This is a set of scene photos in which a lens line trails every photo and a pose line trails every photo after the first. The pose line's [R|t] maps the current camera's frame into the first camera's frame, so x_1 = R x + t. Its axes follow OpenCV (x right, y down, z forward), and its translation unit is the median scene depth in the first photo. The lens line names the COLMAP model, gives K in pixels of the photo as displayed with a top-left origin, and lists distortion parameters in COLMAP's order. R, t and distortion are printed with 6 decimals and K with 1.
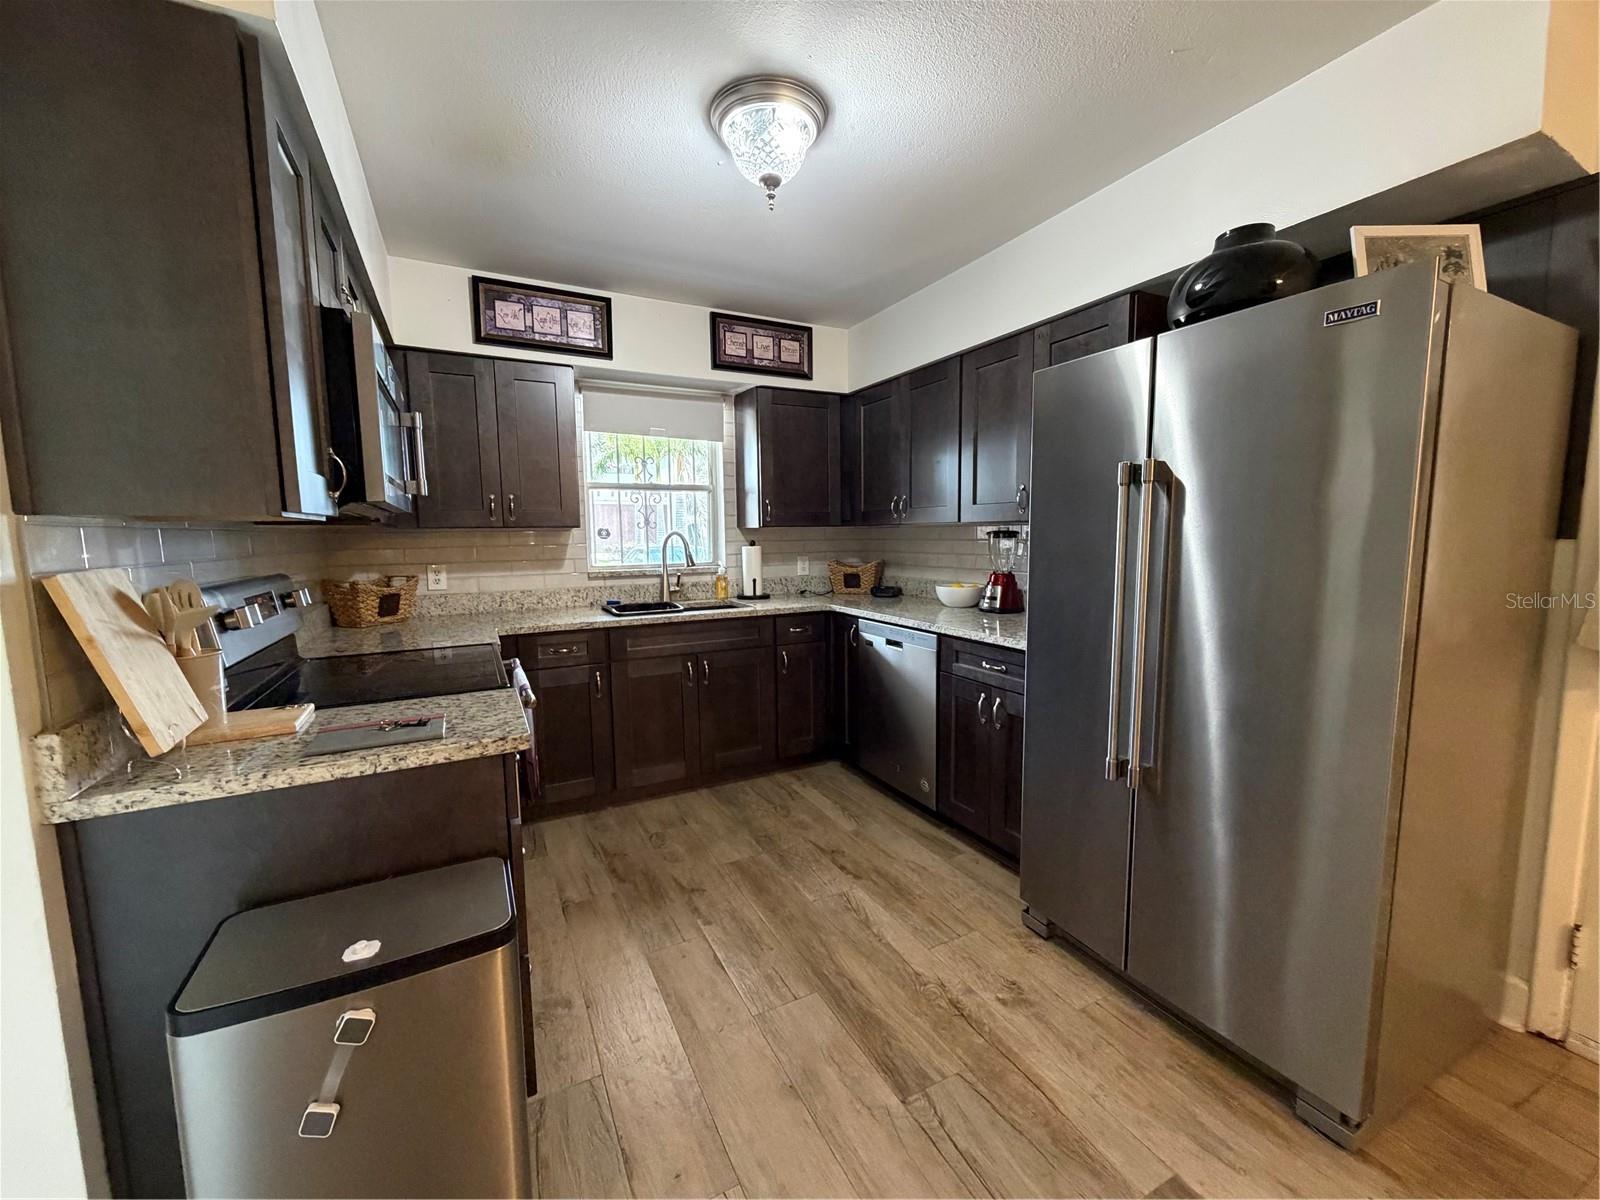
lens RADIAL K [[634.2, 0, 803.4], [0, 634.2, 599.0], [0, 0, 1]] dist [-0.001545, 0.000110]
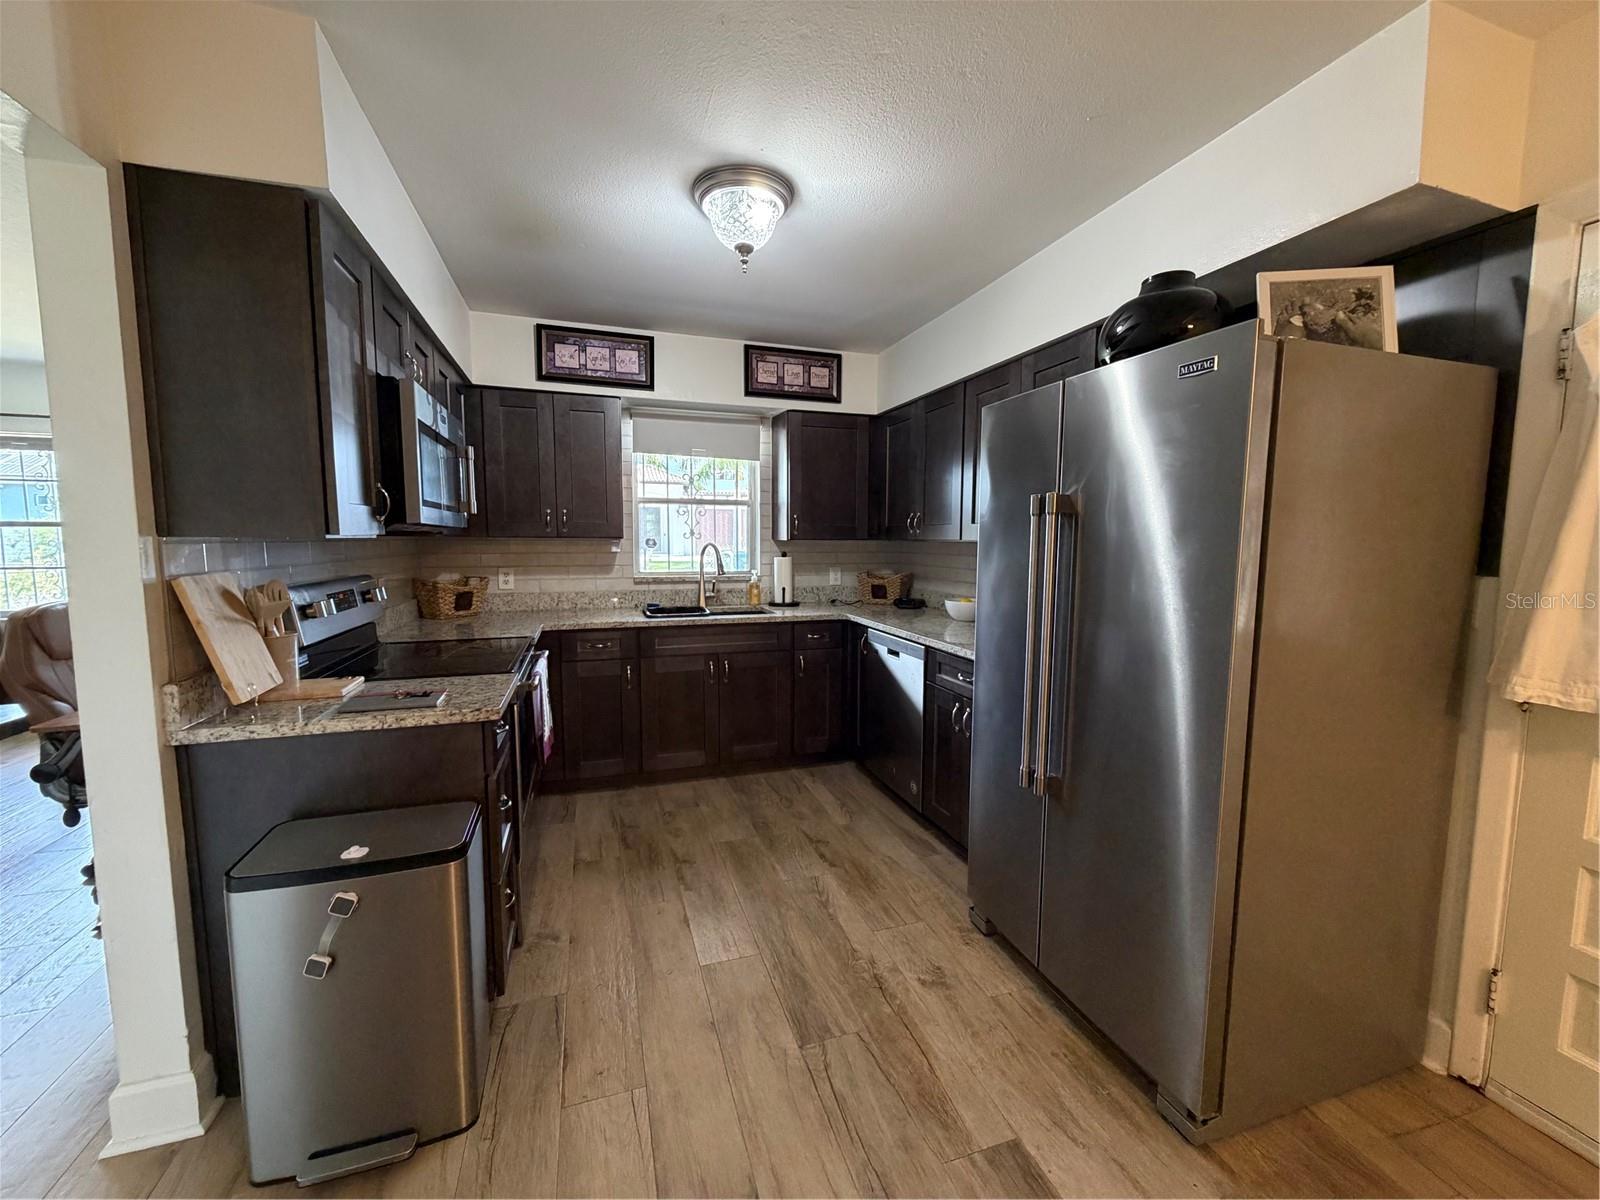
lens RADIAL K [[634.2, 0, 803.4], [0, 634.2, 599.0], [0, 0, 1]] dist [-0.001545, 0.000110]
pose [[0.987284, 0.032737, -0.155559, 0.199141], [-0.034015, 0.999406, -0.005557, -0.011723], [0.155284, 0.010778, 0.987811, -0.095728]]
